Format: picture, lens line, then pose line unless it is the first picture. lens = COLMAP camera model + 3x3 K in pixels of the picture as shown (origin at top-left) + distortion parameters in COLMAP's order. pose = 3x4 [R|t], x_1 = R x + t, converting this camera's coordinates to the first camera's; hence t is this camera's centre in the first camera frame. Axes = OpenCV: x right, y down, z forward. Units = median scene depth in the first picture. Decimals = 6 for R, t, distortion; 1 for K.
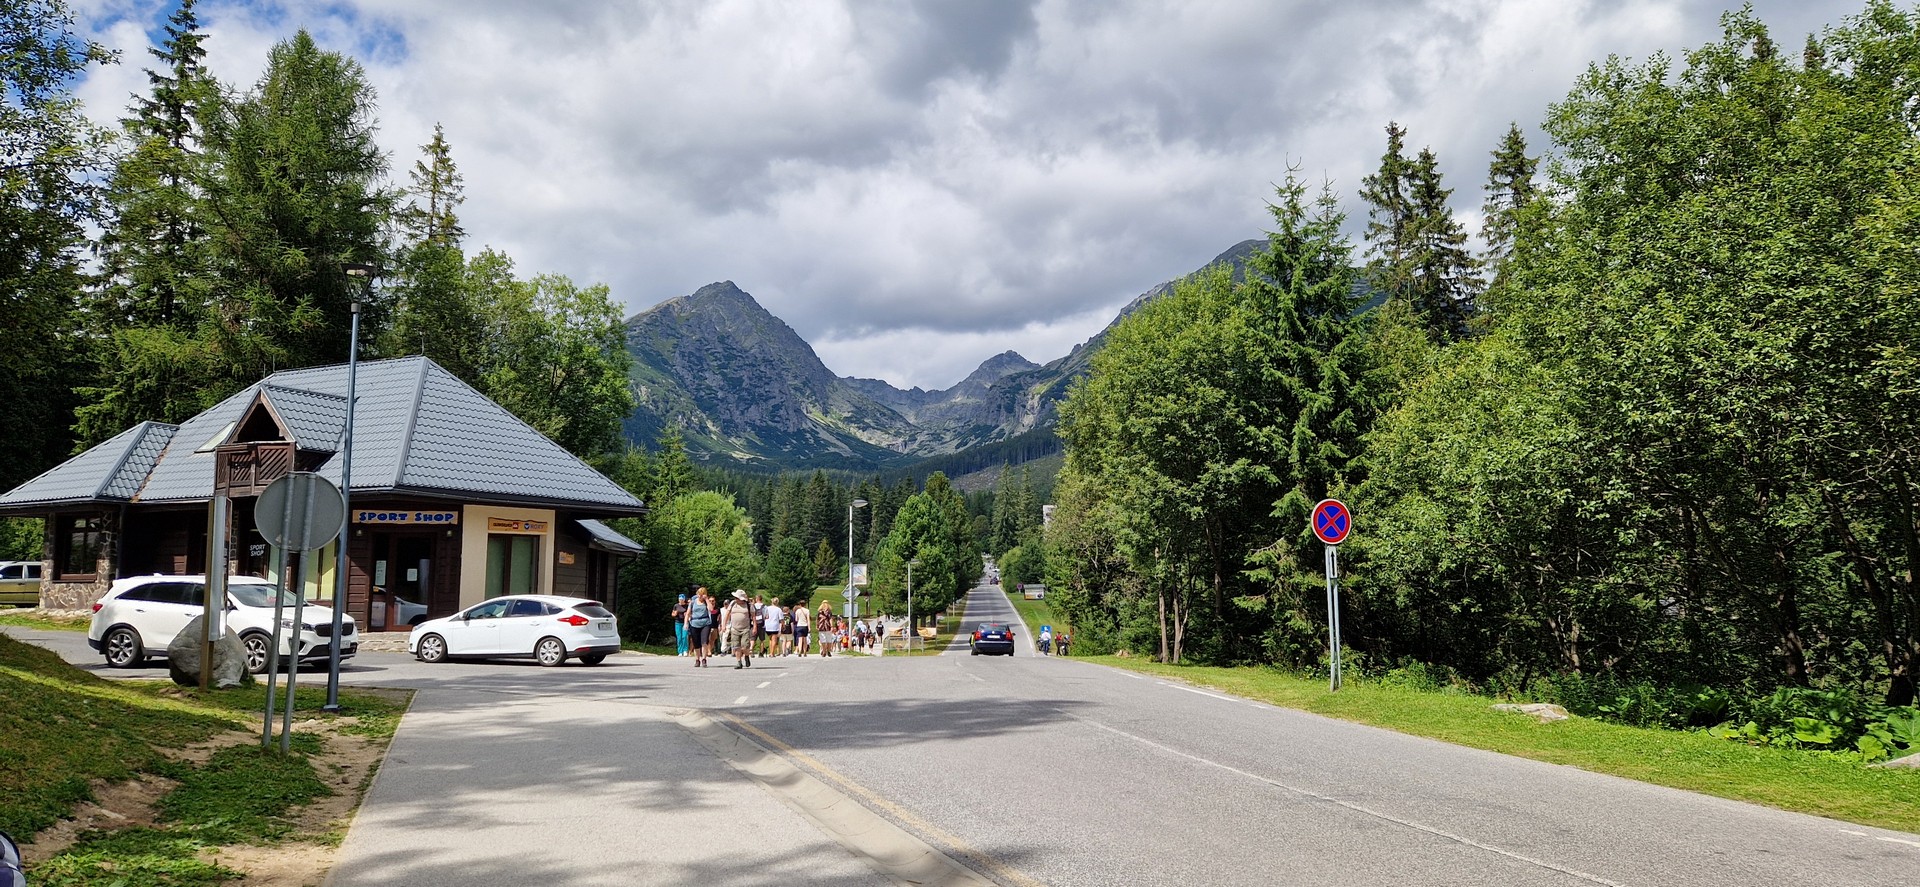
lens RADIAL K [[1157.6, 0, 960.0], [0, 1157.6, 443.5], [0, 0, 1]] dist [0.028386, 0.002081]
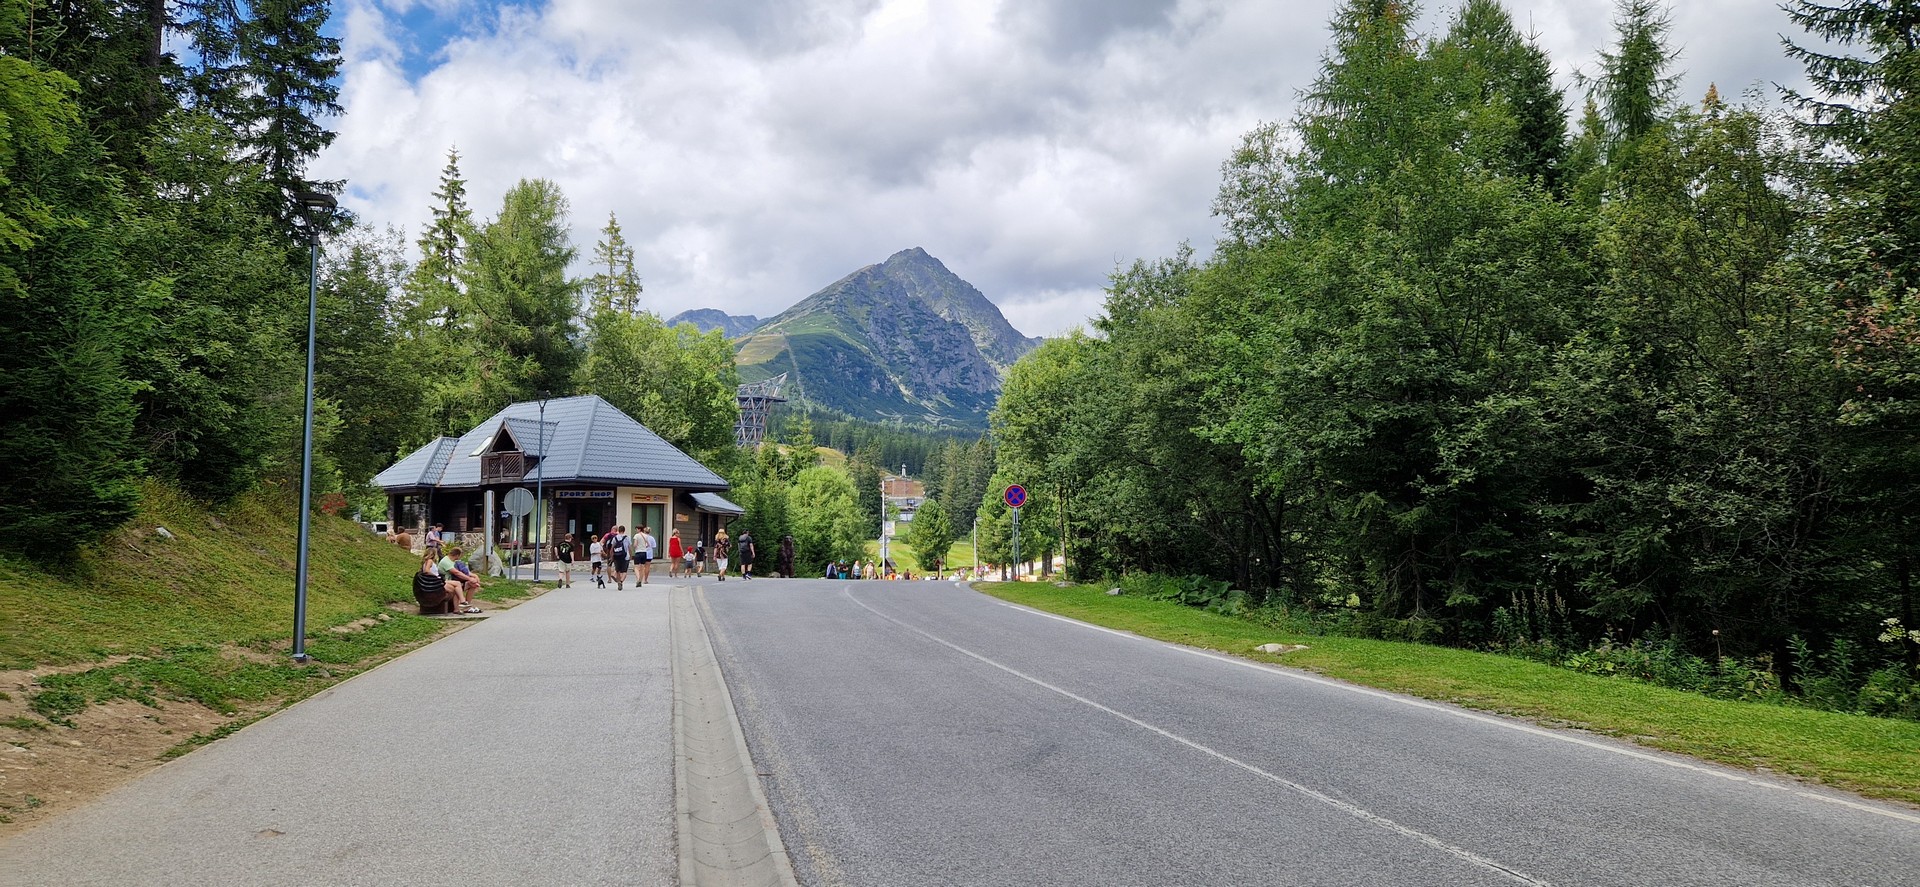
lens RADIAL K [[1157.6, 0, 960.0], [0, 1157.6, 443.5], [0, 0, 1]] dist [0.028386, 0.002081]
pose [[0.985835, -0.017493, -0.166803, 0.250536], [0.023445, 0.999154, 0.033780, -0.039997], [0.166071, -0.037212, 0.985411, -0.414724]]
